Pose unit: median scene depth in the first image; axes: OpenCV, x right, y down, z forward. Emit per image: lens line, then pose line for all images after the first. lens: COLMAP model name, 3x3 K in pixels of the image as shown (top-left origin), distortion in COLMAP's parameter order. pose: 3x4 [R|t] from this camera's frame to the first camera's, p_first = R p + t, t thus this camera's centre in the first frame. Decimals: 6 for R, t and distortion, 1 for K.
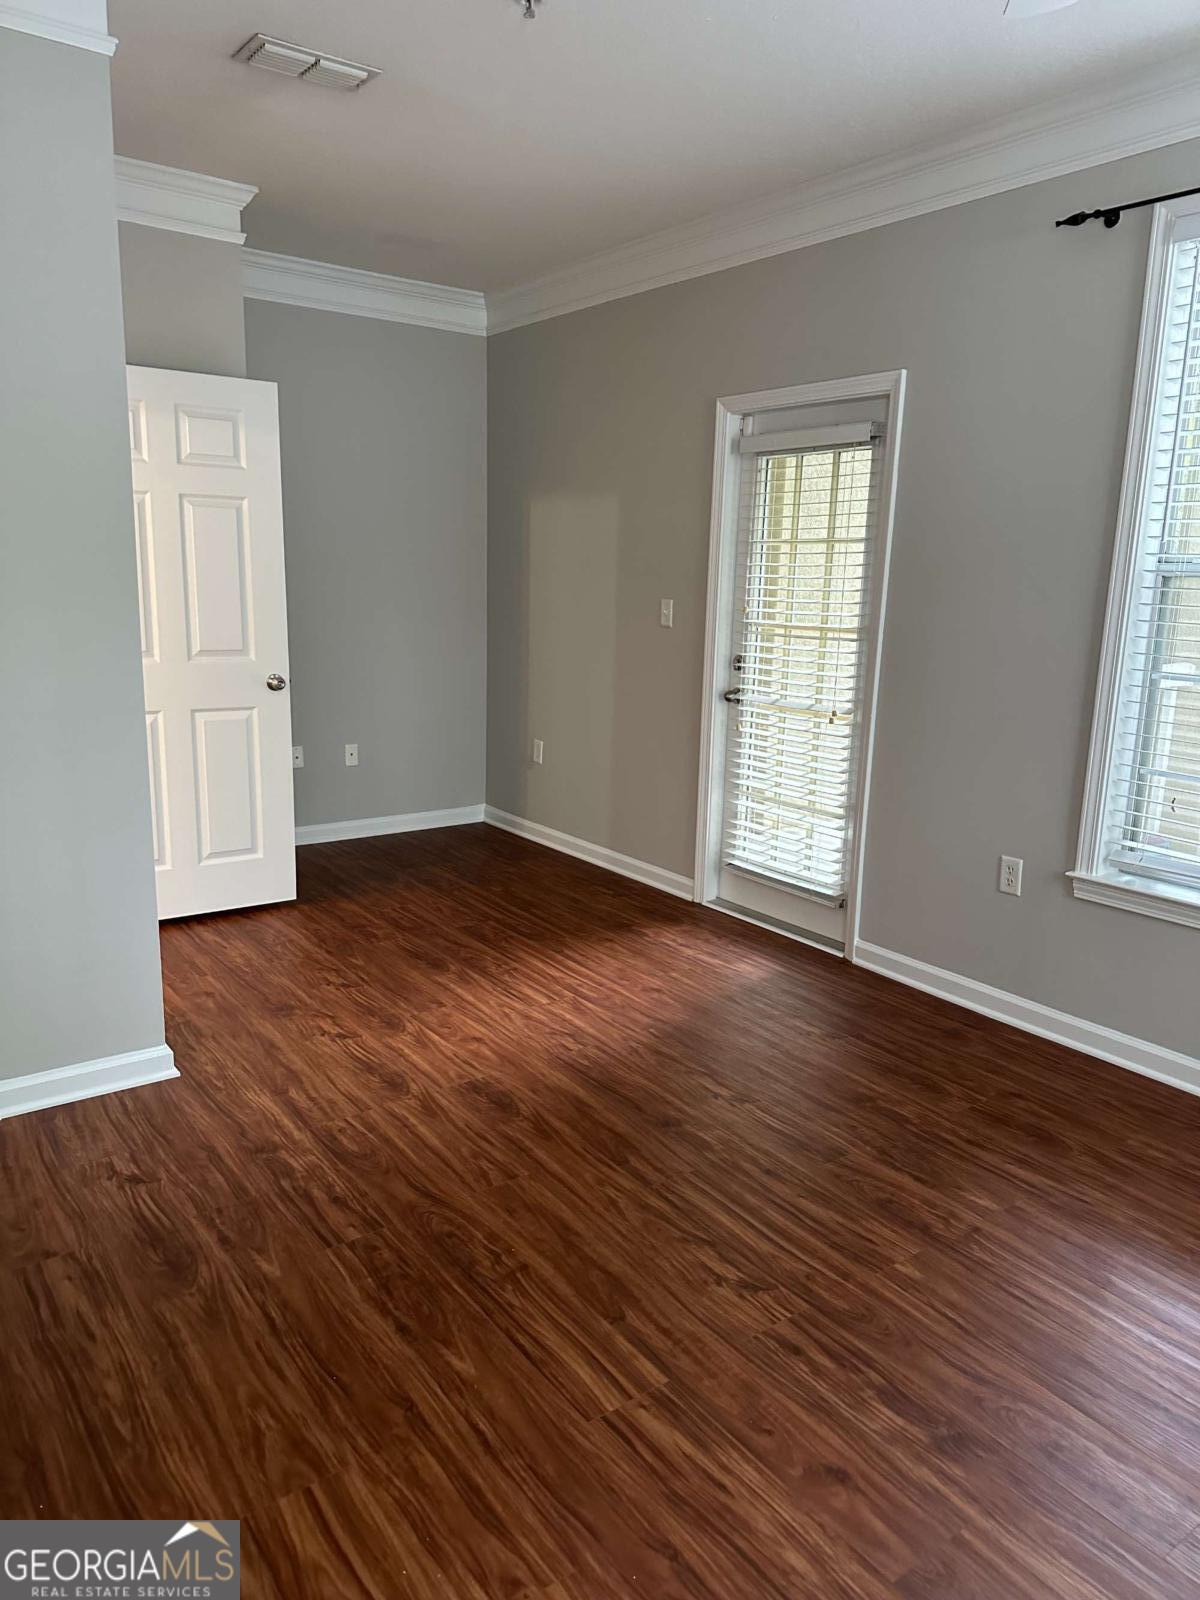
lens RADIAL K [[1106.7, 0, 606.0], [0, 1106.7, 817.2], [0, 0, 1]] dist [0.177307, -0.320917]
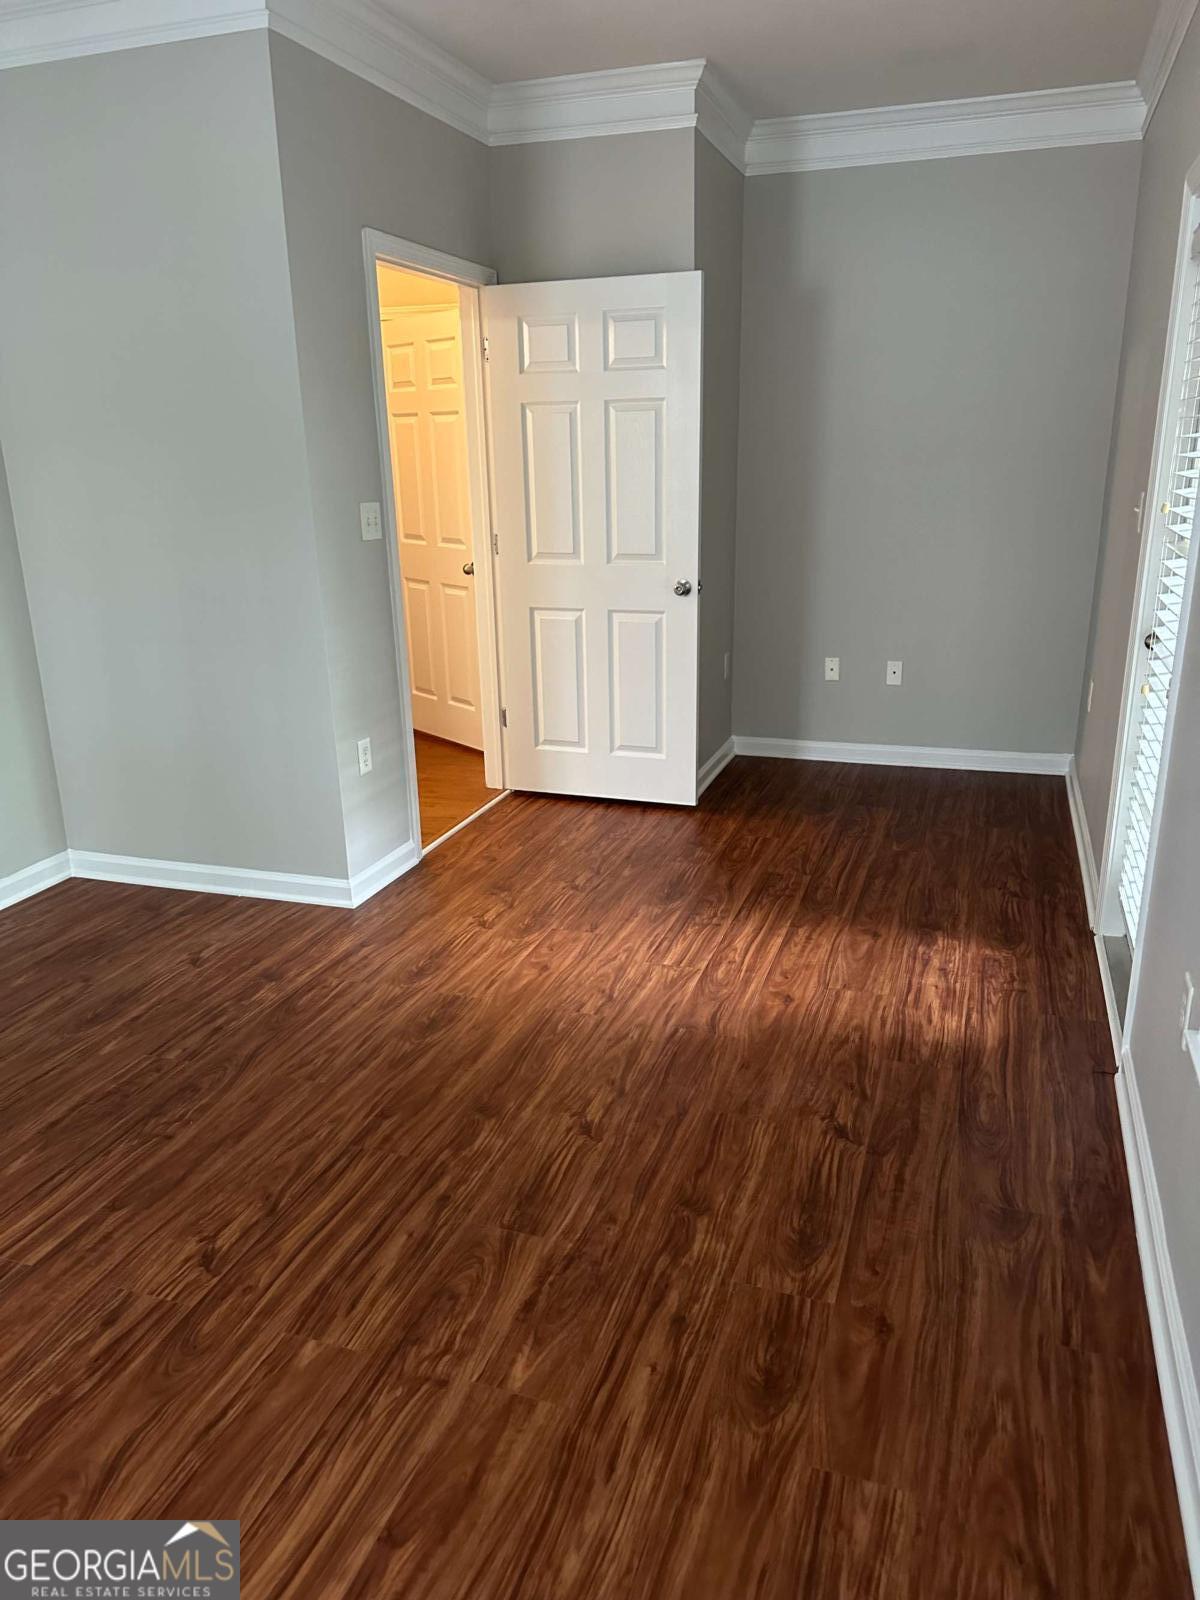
lens RADIAL K [[1106.7, 0, 606.0], [0, 1106.7, 817.2], [0, 0, 1]] dist [0.177307, -0.320917]
pose [[0.571446, 0.218152, -0.791113, 0.620070], [-0.147337, 0.975628, 0.162607, -0.089268], [0.807305, 0.023639, 0.589661, 0.450208]]
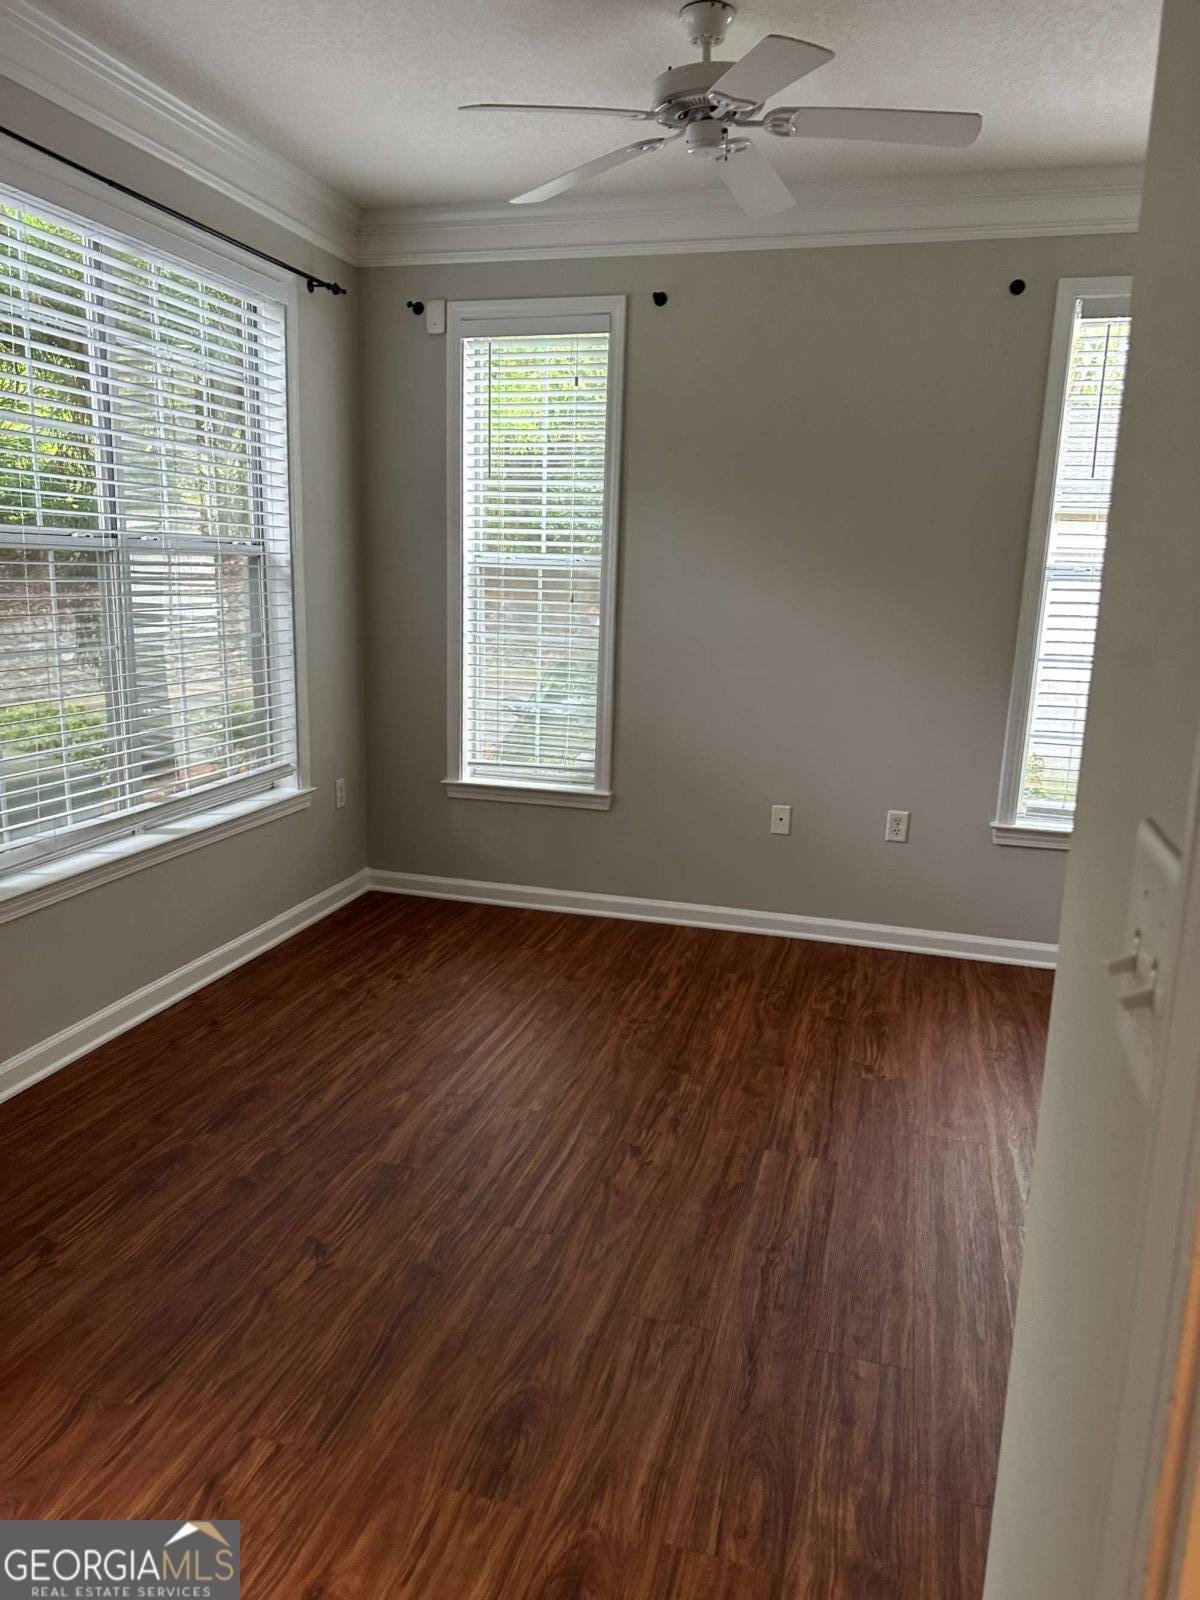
lens RADIAL K [[1141.7, 0, 579.1], [0, 1141.7, 799.6], [0, 0, 1]] dist [0.077442, -0.082573]
pose [[-0.605673, -0.198277, 0.770614, -0.462312], [0.135264, 0.928706, 0.345266, -0.243664], [-0.784133, 0.313355, -0.535672, 1.019218]]
